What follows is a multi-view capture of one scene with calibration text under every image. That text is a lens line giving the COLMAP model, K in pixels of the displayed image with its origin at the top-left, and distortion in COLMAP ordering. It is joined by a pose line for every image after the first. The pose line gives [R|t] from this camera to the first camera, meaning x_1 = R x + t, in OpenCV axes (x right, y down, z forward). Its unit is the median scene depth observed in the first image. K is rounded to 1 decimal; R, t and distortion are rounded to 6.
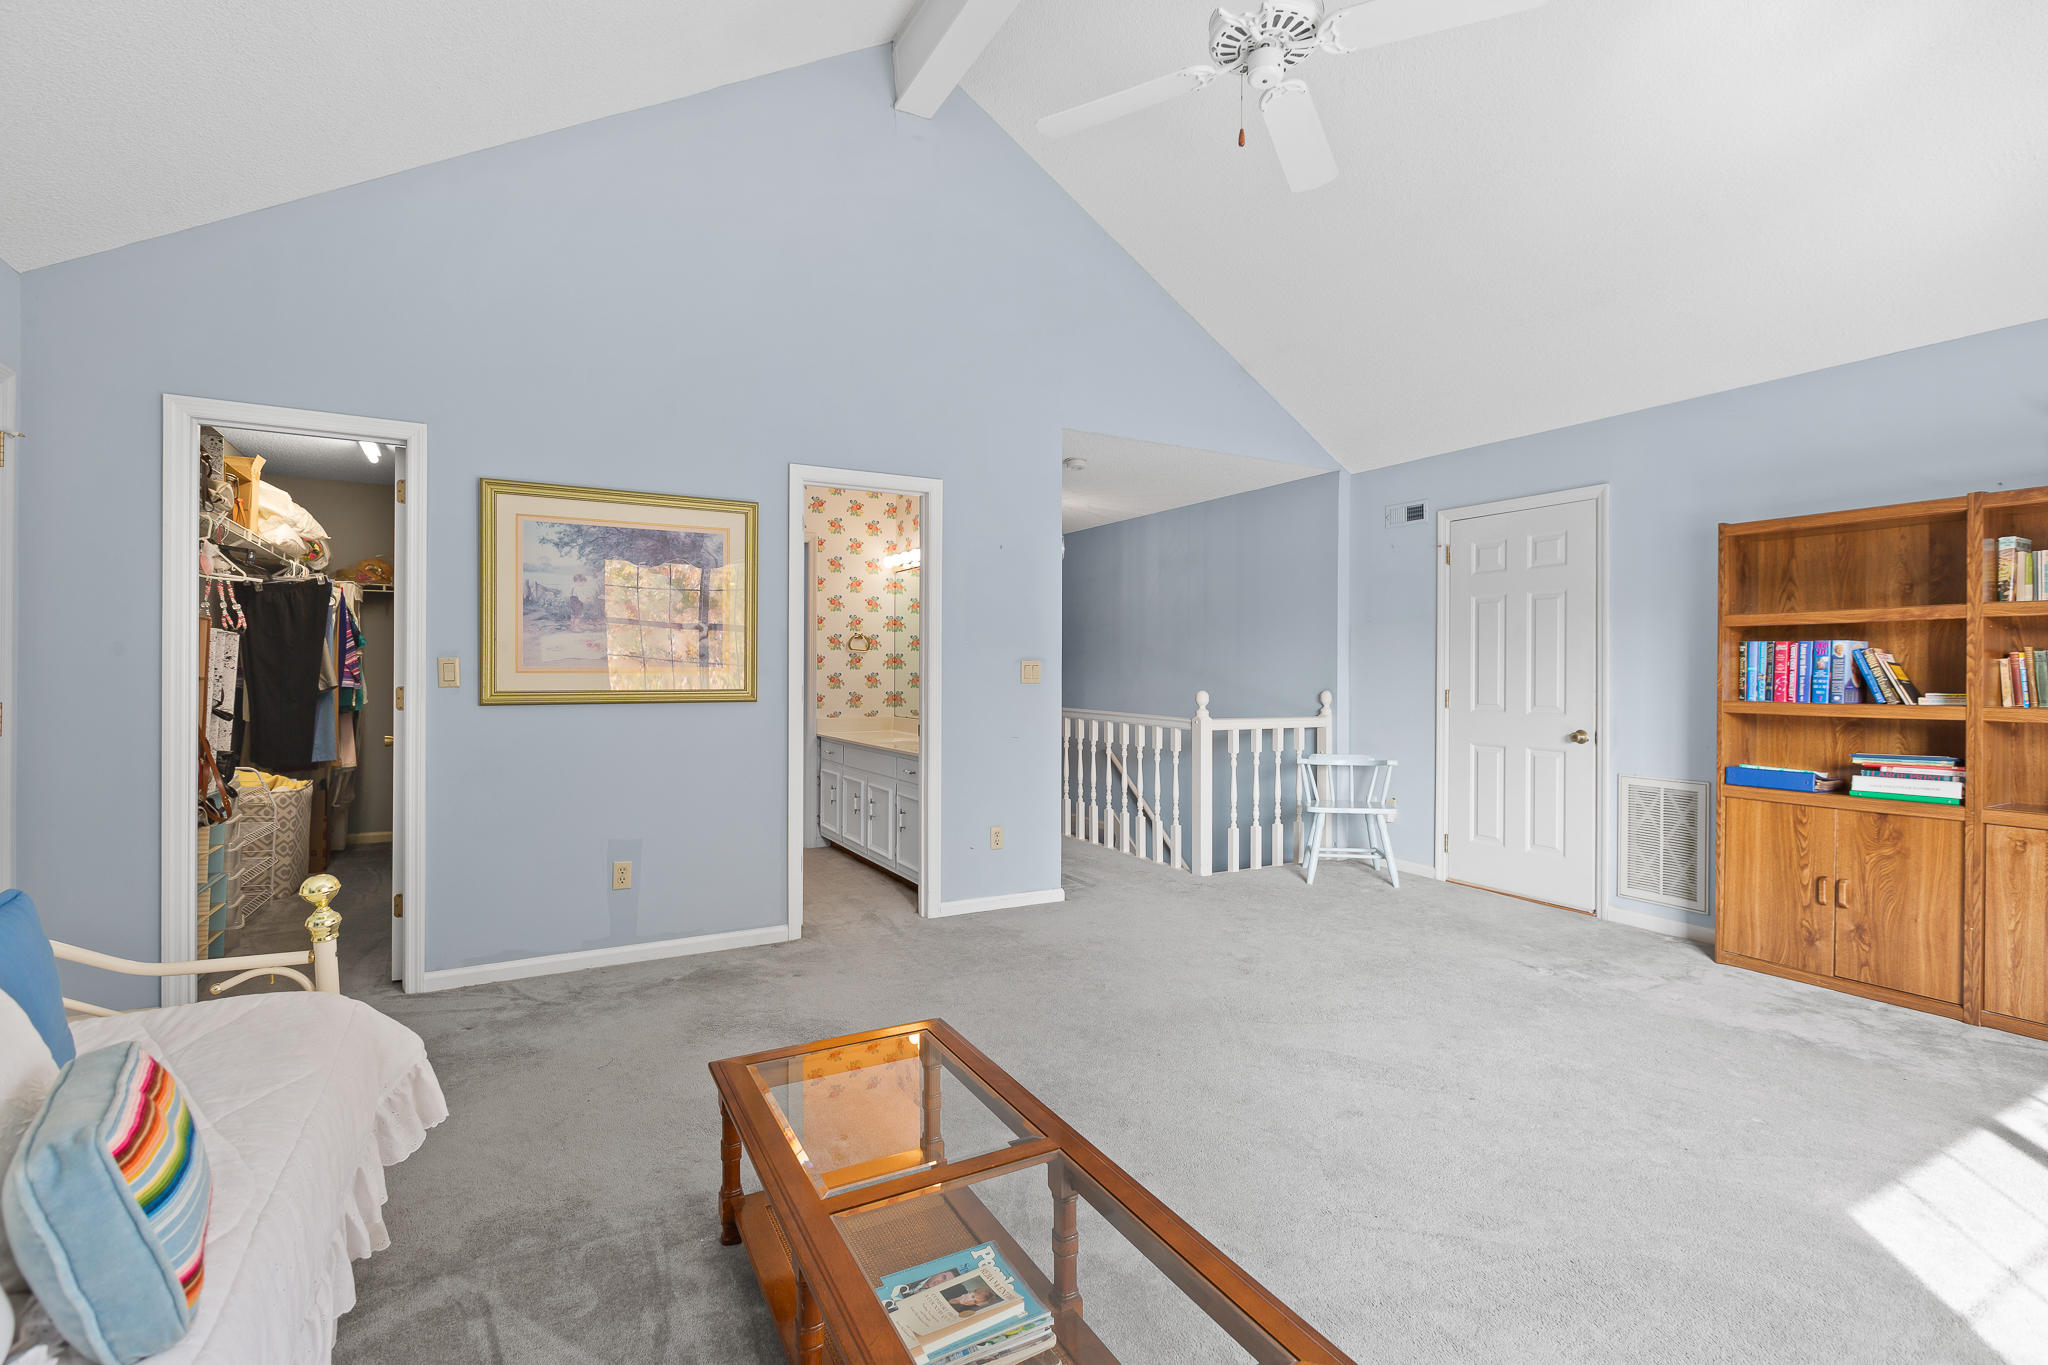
lens RADIAL K [[927.9, 0, 1030.8], [0, 927.9, 675.6], [0, 0, 1]] dist [0.000874, -0.001059]
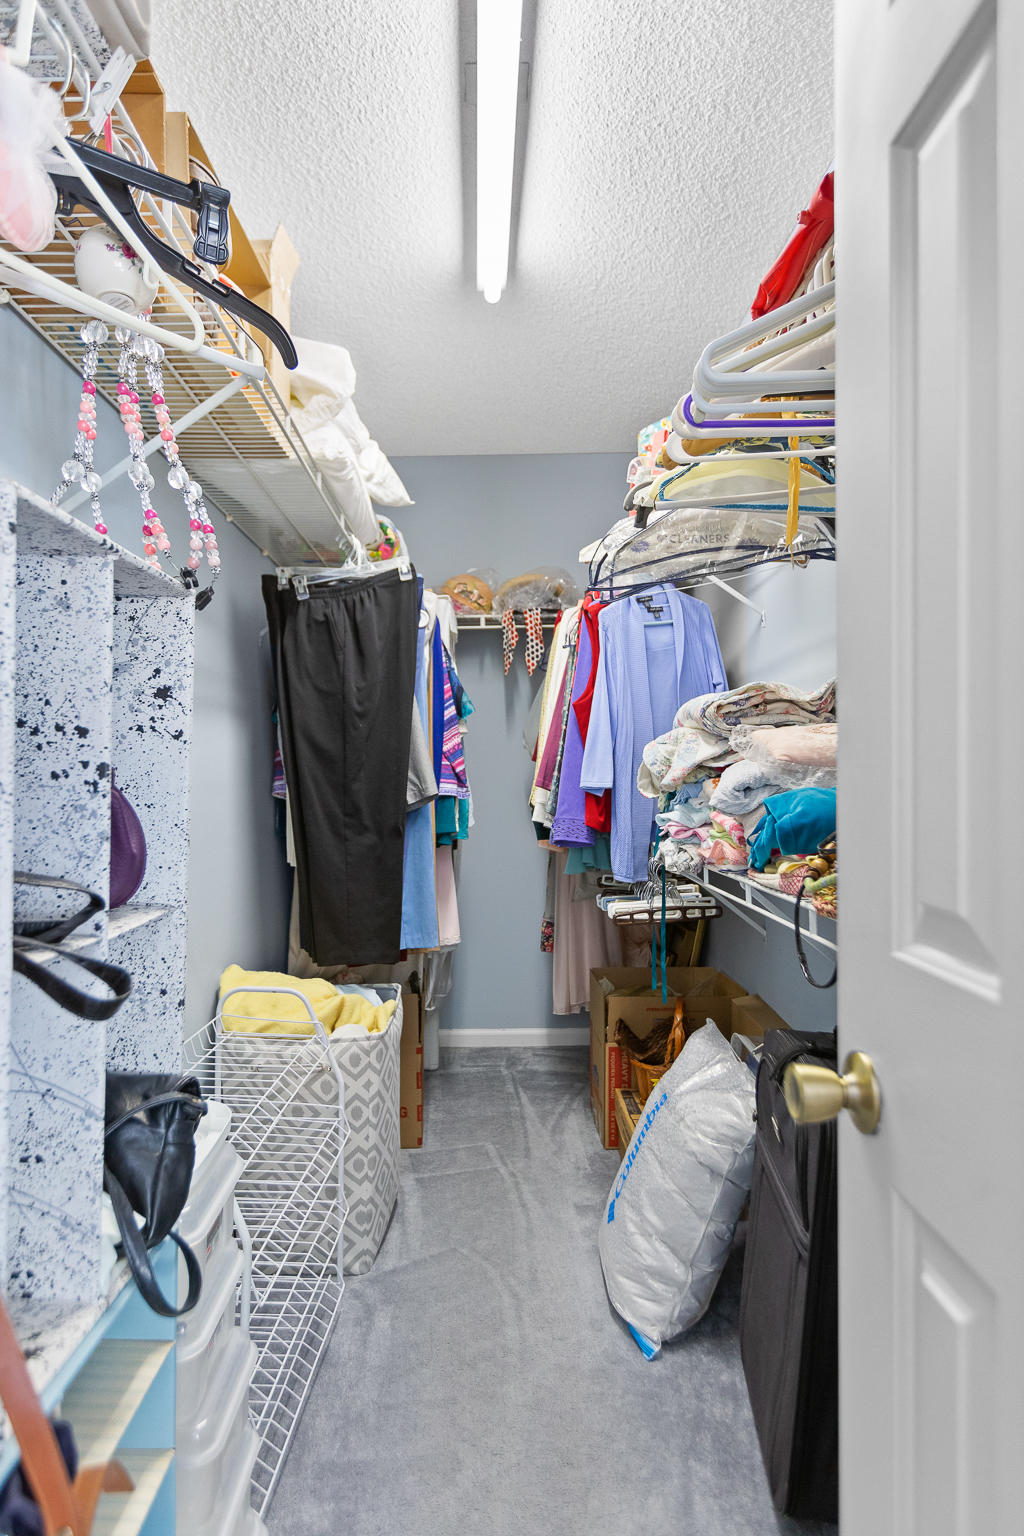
lens RADIAL K [[839.0, 0, 509.0], [0, 839.0, 776.4], [0, 0, 1]] dist [-0.003520, 0.000684]
pose [[0.881400, -0.025992, -0.471654, -0.393467], [0.028153, 0.999601, -0.002476, 0.003246], [0.471530, -0.011096, 0.881780, 0.490105]]
